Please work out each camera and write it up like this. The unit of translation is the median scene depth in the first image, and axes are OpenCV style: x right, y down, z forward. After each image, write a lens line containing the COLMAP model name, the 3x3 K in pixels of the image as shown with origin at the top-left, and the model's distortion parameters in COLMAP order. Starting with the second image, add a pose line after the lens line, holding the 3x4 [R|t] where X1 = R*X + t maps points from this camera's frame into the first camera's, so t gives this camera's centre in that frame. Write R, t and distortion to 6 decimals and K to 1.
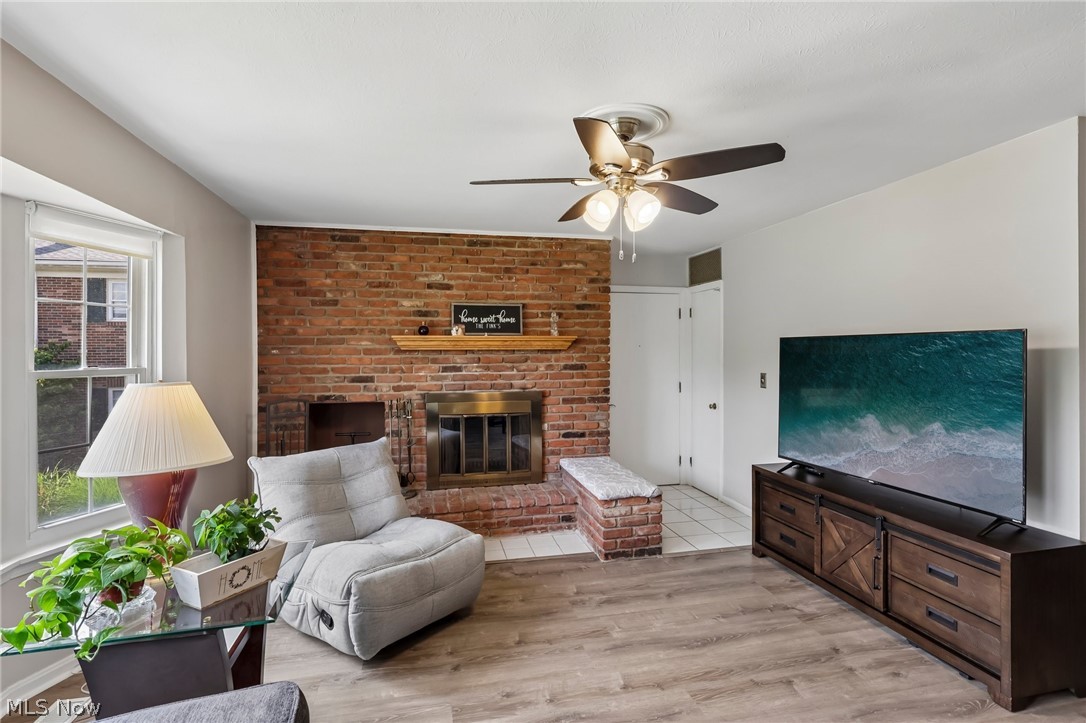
lens RADIAL K [[515.6, 0, 539.1], [0, 515.6, 350.9], [0, 0, 1]] dist [0.000011, 0.000907]
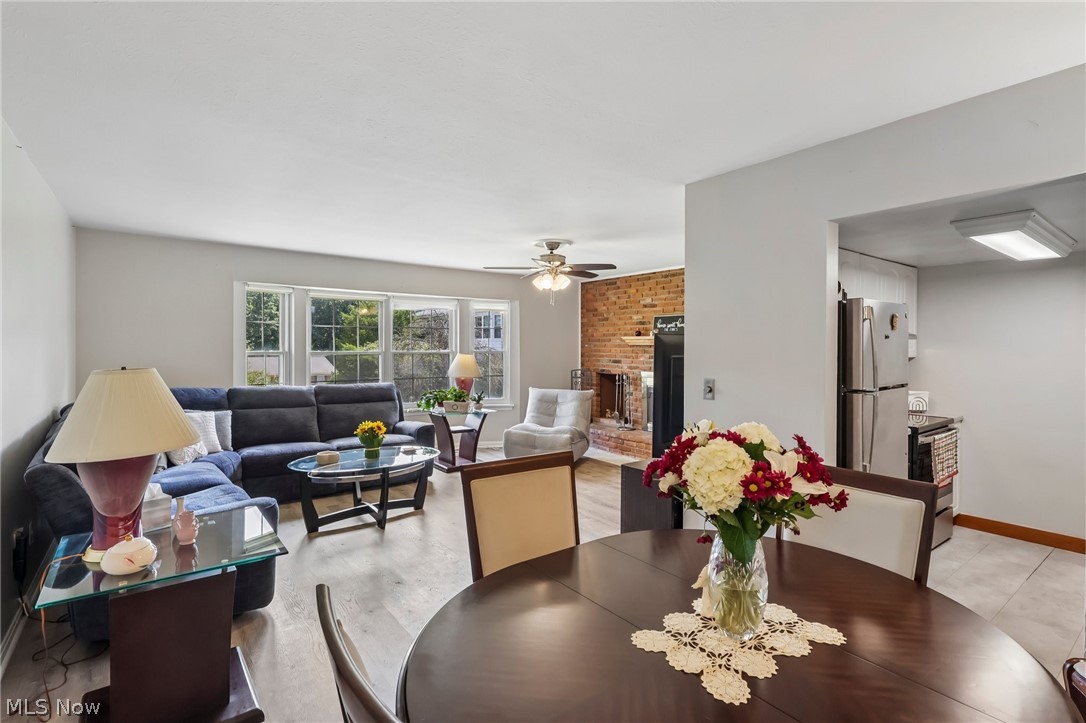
lens RADIAL K [[515.6, 0, 539.1], [0, 515.6, 350.9], [0, 0, 1]] dist [0.000011, 0.000907]
pose [[0.411265, 0.015128, -0.911390, 1.138058], [-0.007445, 0.999885, 0.013238, -0.002816], [0.911485, 0.001341, 0.411330, 0.021972]]
